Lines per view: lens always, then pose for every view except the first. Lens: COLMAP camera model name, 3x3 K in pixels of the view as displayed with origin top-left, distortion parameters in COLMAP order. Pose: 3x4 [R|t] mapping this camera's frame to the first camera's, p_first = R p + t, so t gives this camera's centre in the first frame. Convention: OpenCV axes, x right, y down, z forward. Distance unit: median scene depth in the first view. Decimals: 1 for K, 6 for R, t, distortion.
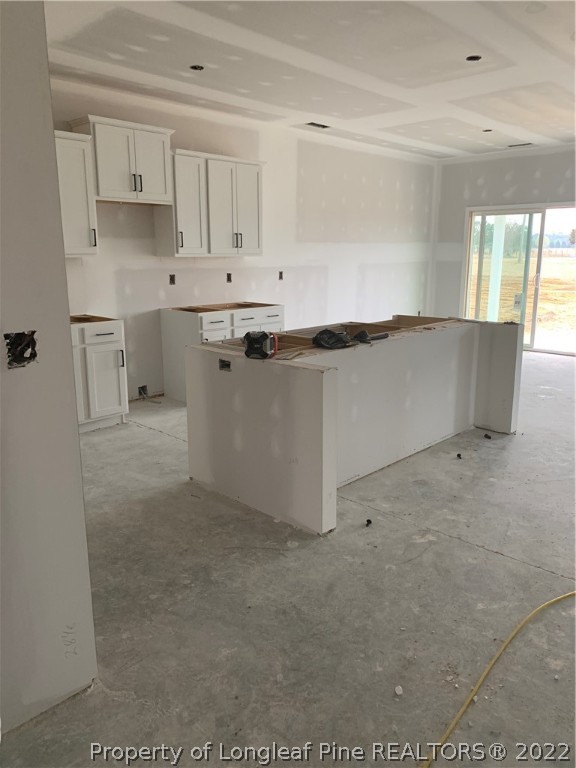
lens RADIAL K [[585.5, 0, 280.4], [0, 585.5, 385.0], [0, 0, 1]] dist [0.026066, -0.018289]
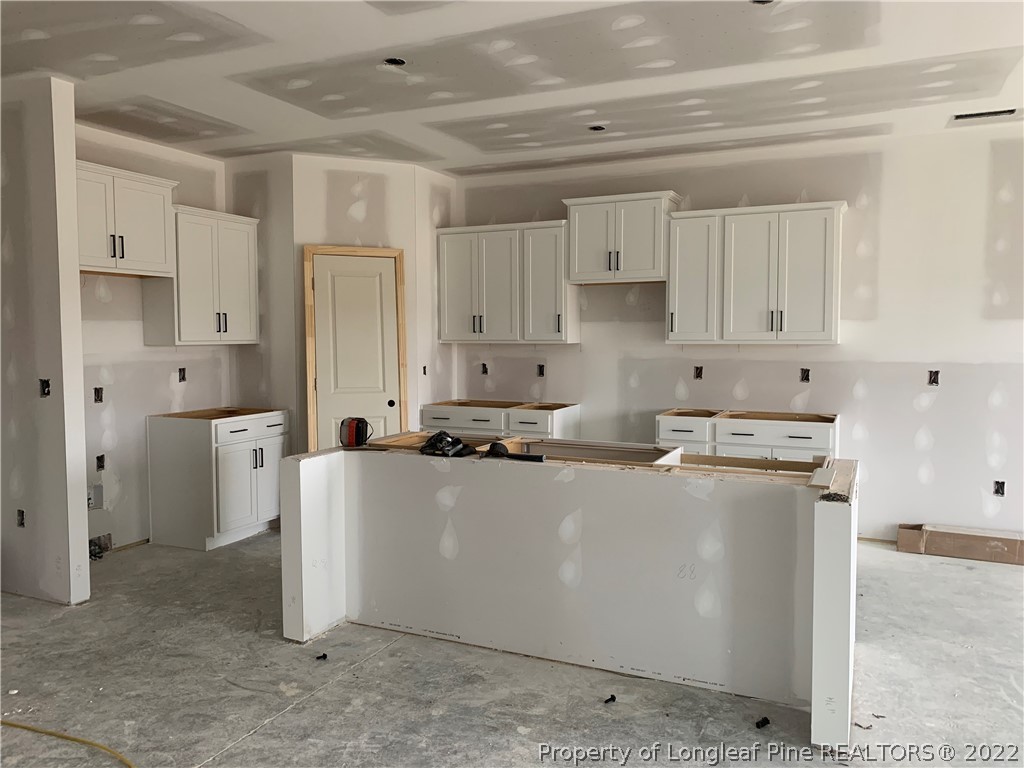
lens RADIAL K [[780.6, 0, 507.2], [0, 780.6, 381.7], [0, 0, 1]] dist [0.026066, -0.018289]
pose [[0.320782, 0.058304, -0.945357, 1.191020], [-0.210175, 0.977602, -0.011025, -0.179160], [0.923539, 0.202227, 0.325851, 0.752143]]
